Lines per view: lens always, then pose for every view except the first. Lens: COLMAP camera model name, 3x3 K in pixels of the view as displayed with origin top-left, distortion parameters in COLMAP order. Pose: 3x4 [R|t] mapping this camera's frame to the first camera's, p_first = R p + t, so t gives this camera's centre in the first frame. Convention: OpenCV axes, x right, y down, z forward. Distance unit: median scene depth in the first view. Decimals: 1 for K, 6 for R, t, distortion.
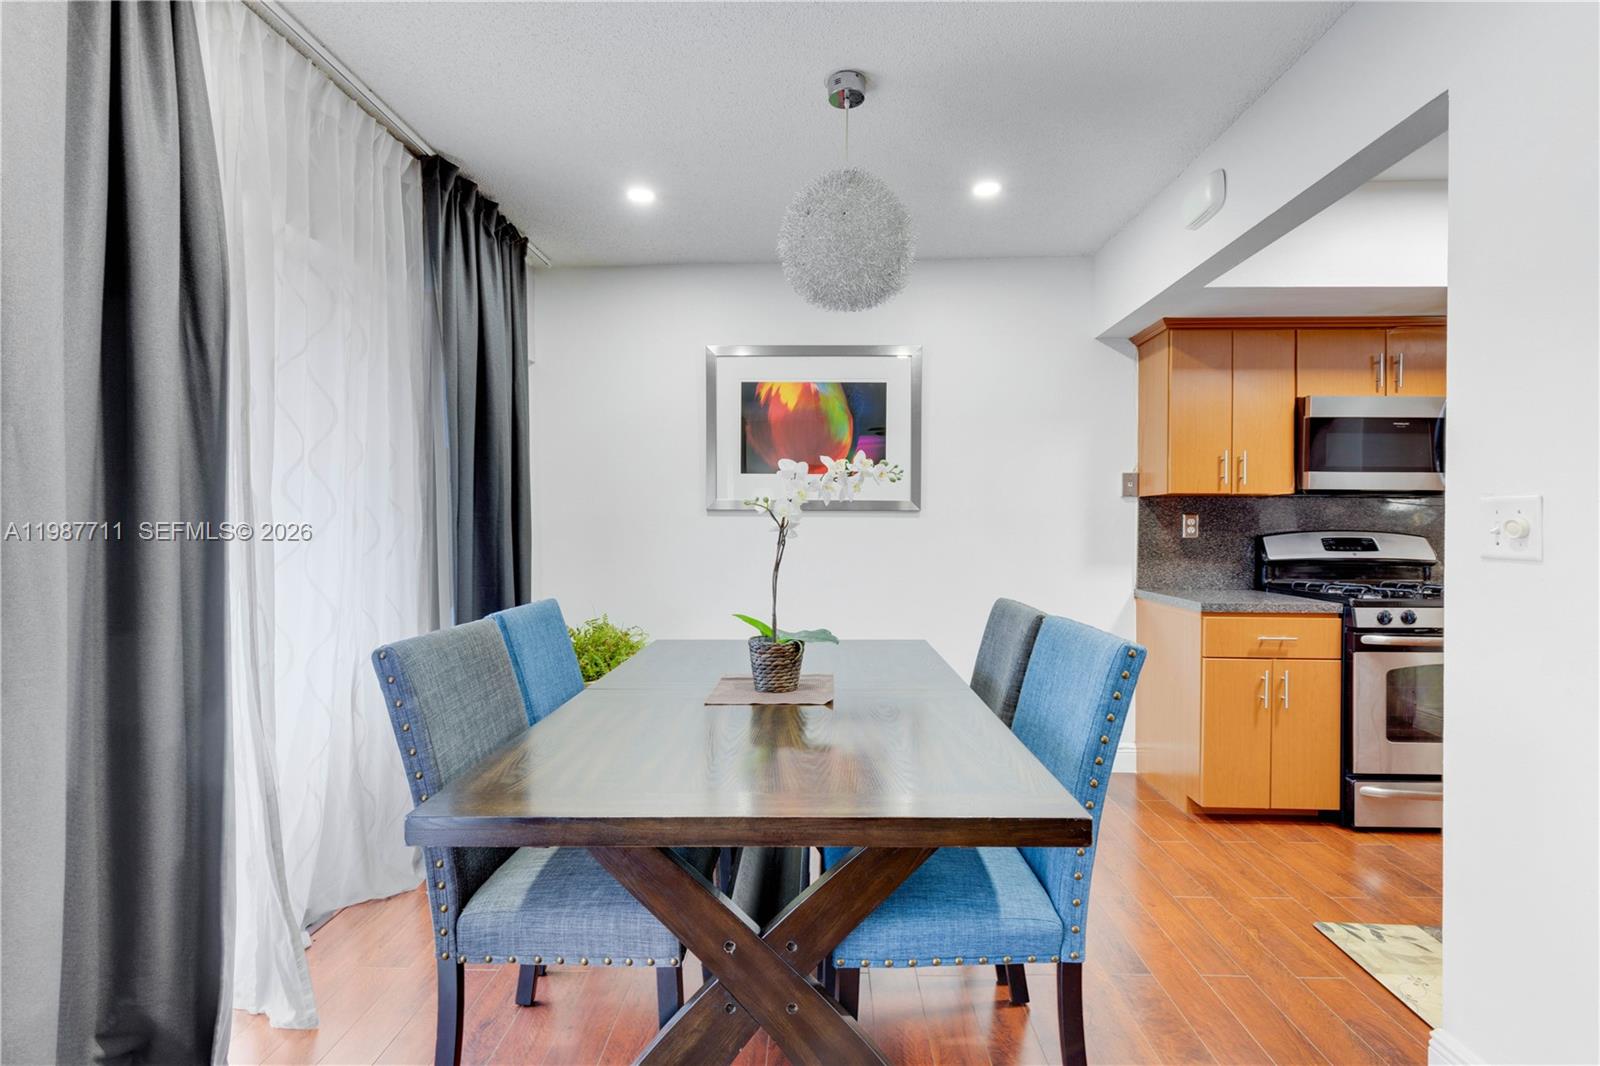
lens RADIAL K [[713.6, 0, 808.3], [0, 713.6, 531.1], [0, 0, 1]] dist [0.009323, -0.002834]
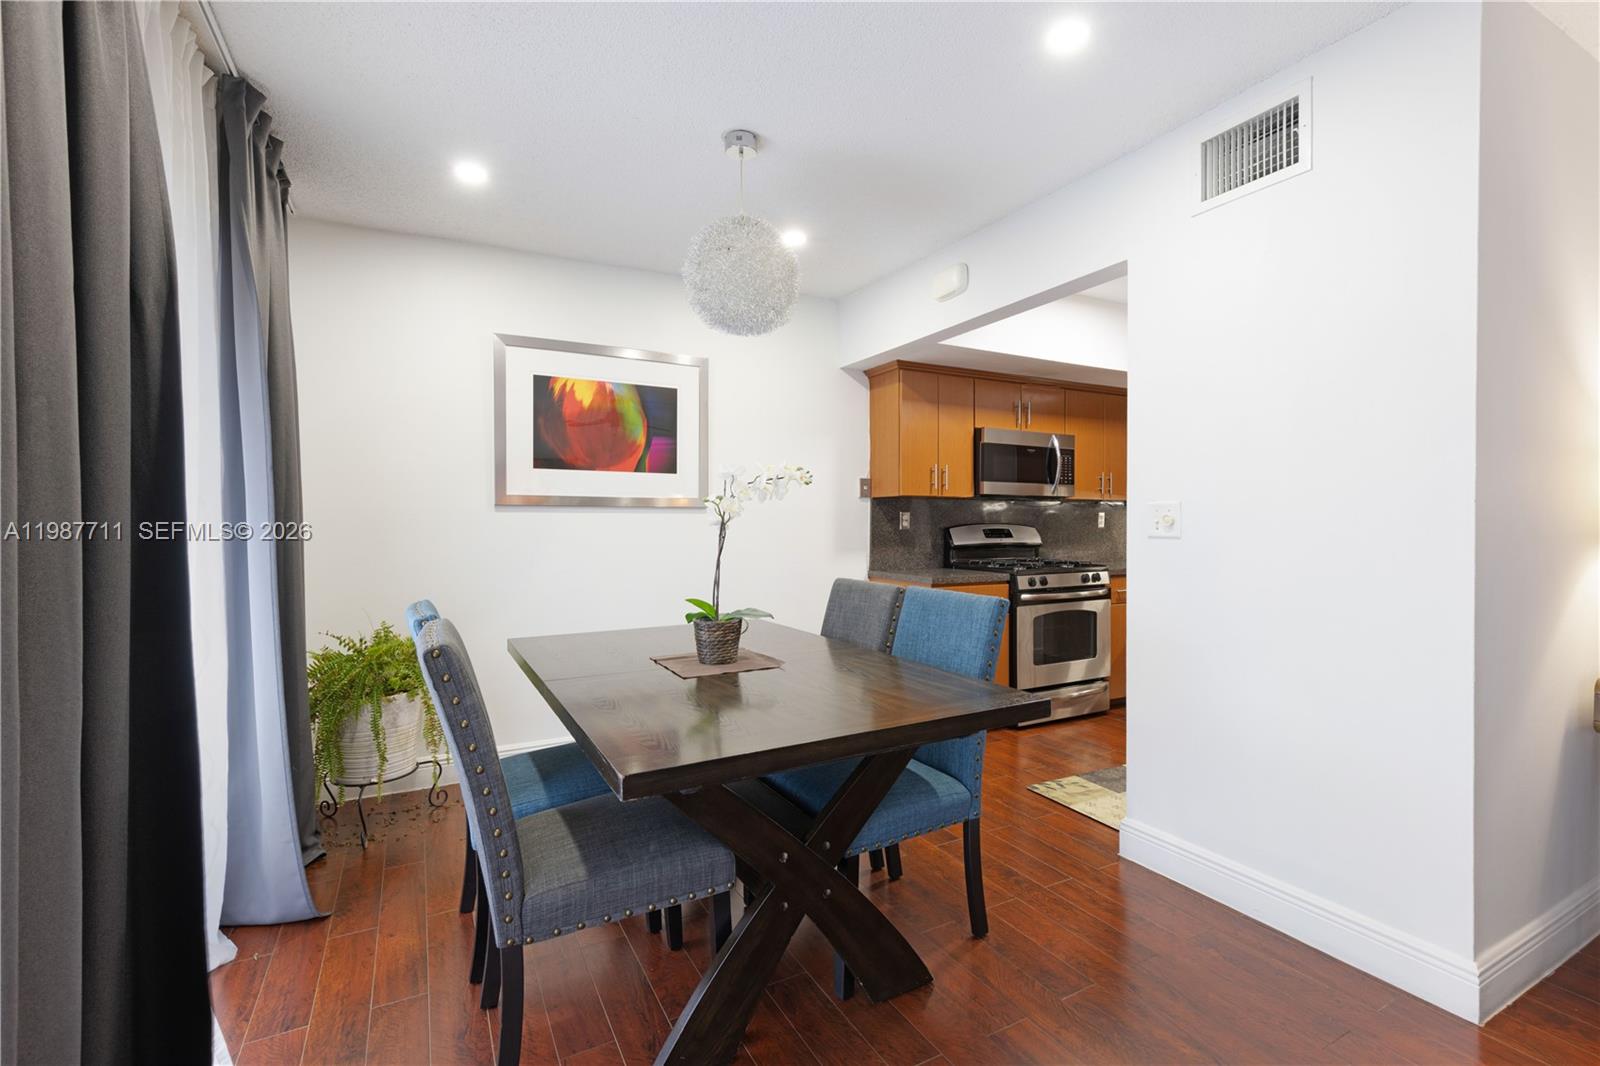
lens RADIAL K [[713.6, 0, 808.3], [0, 713.6, 531.1], [0, 0, 1]] dist [0.009323, -0.002834]
pose [[0.868229, -0.010154, 0.496060, -0.285226], [0.007921, 0.999947, 0.006603, 0.002176], [-0.496101, -0.001804, 0.868263, -0.041541]]
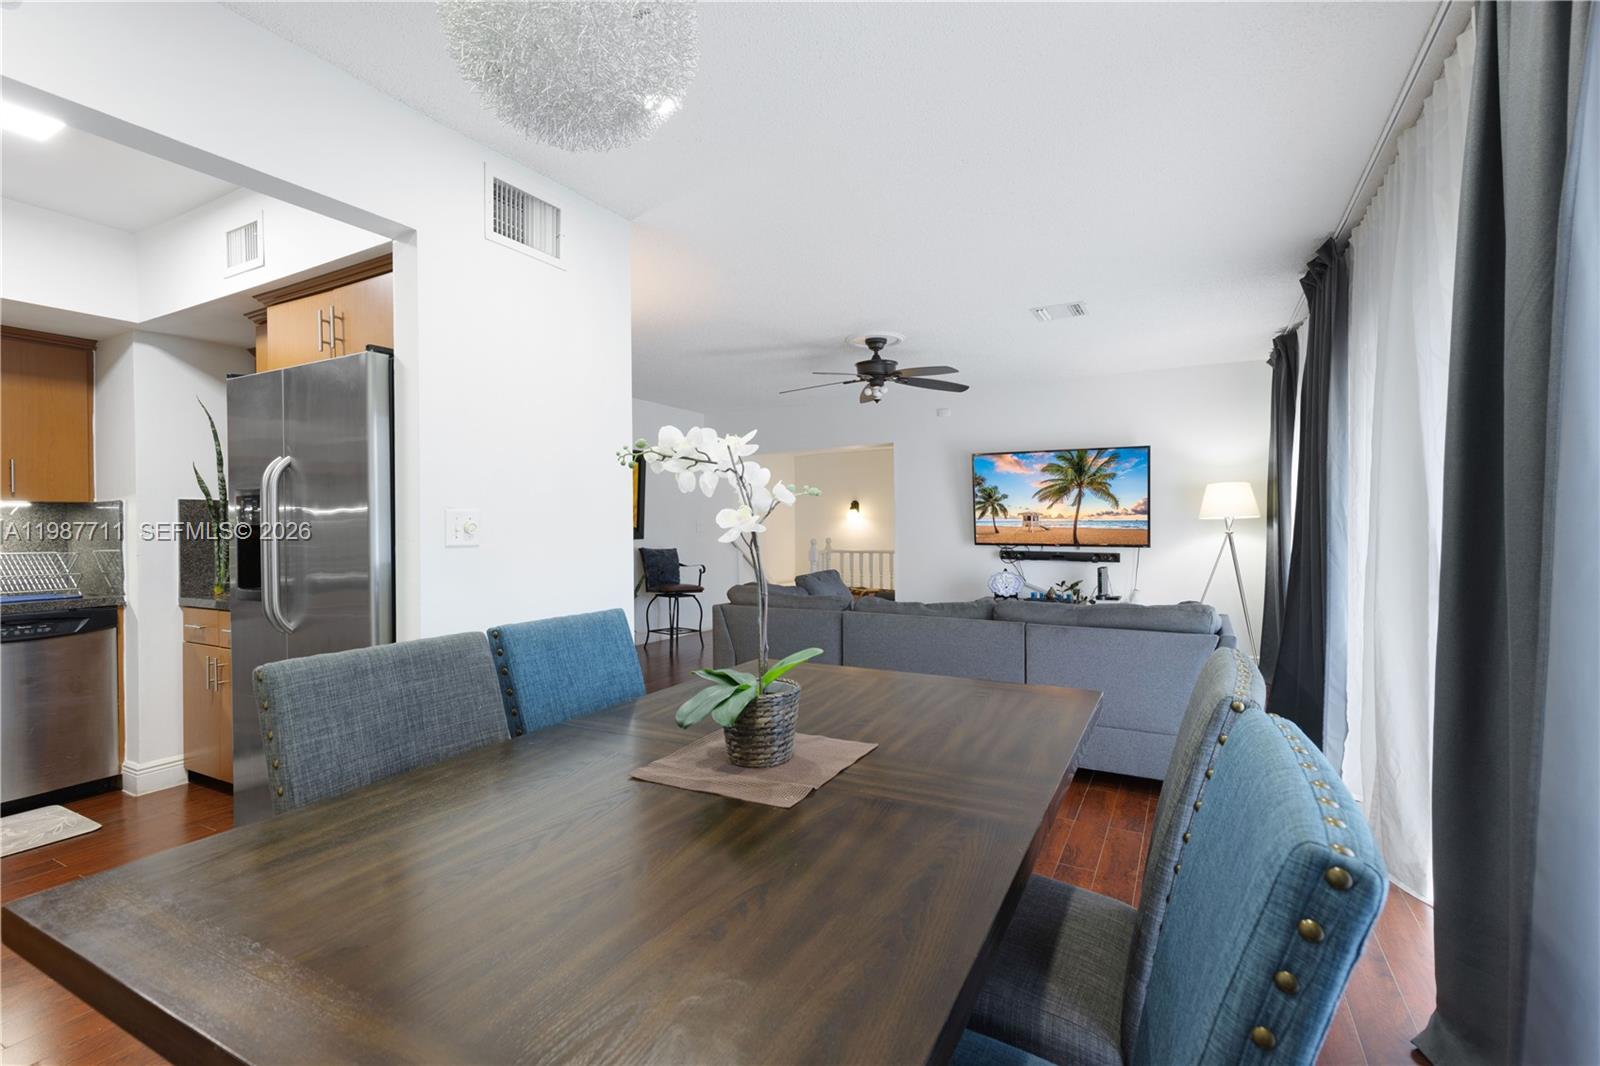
lens RADIAL K [[709.5, 0, 824.9], [0, 709.5, 527.5], [0, 0, 1]] dist [-0.000564, -0.001045]
pose [[-0.897471, 0.013065, 0.440881, -0.240792], [0.019094, 0.999775, 0.009240, 0.003386], [-0.440661, 0.016711, -0.897518, 0.931254]]
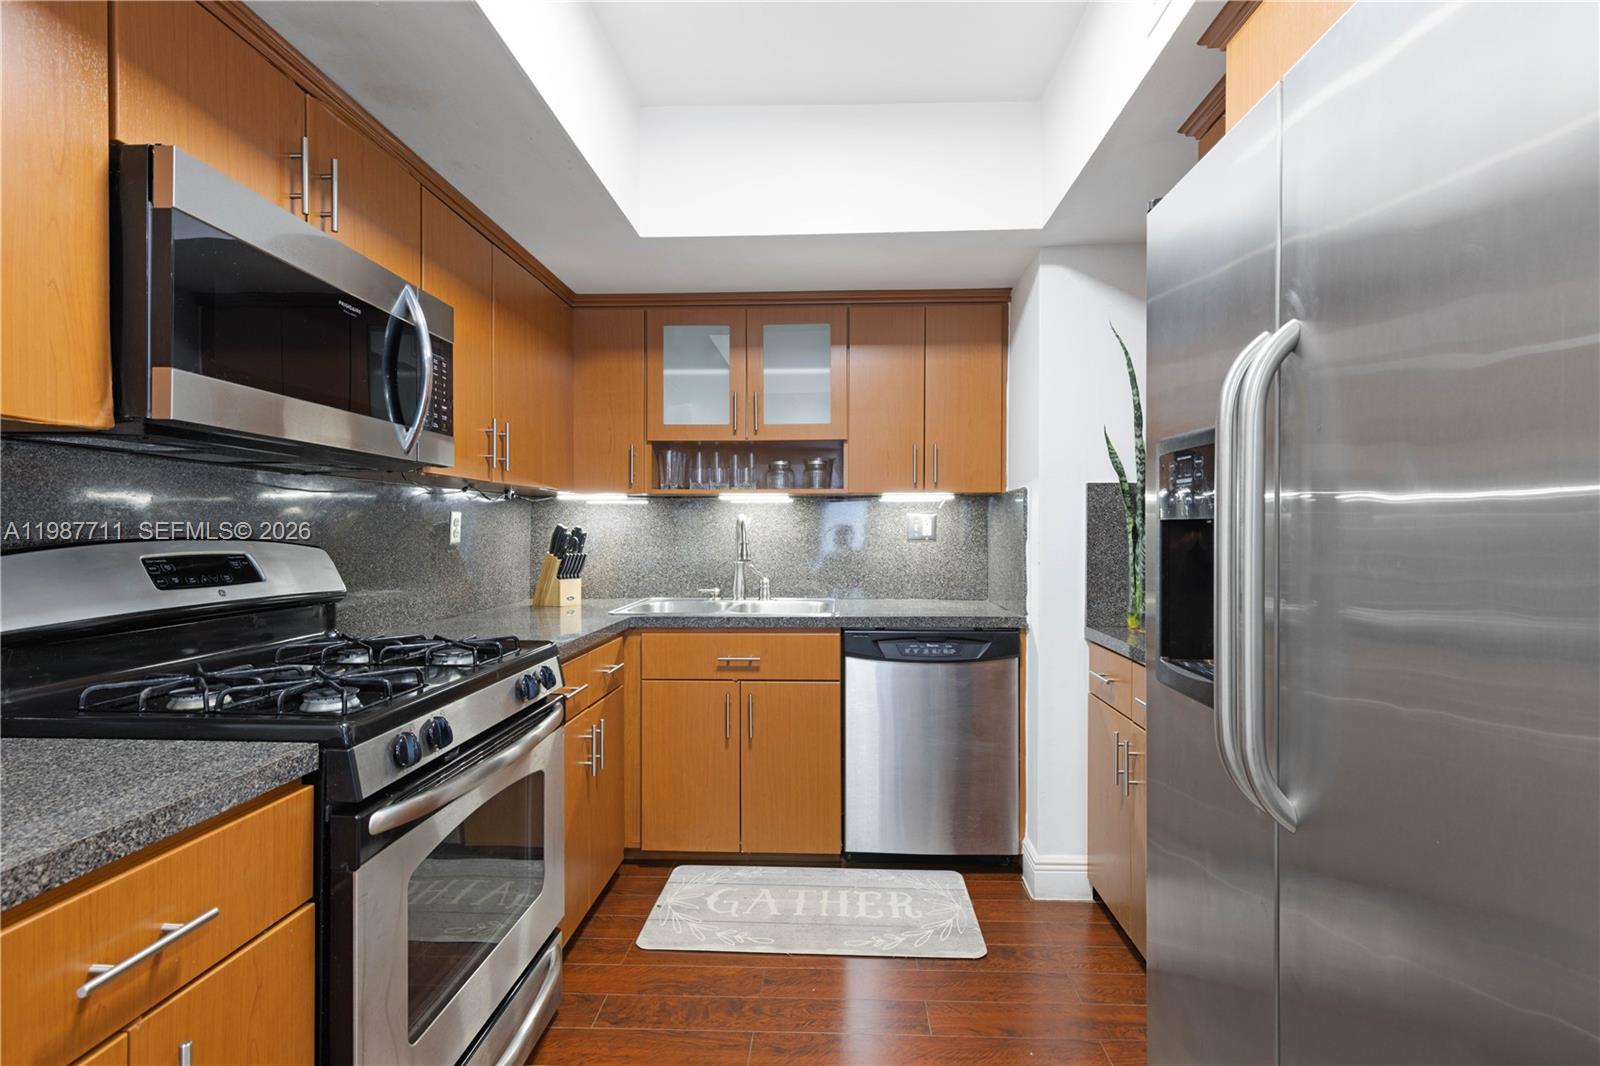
lens RADIAL K [[731.8, 0, 807.8], [0, 731.8, 530.1], [0, 0, 1]] dist [0.011407, -0.000131]
pose [[0.027128, -0.003144, 0.999627, 0.344199], [0.008530, 0.999959, 0.002913, -0.004018], [-0.999596, 0.008448, 0.027154, 0.667106]]
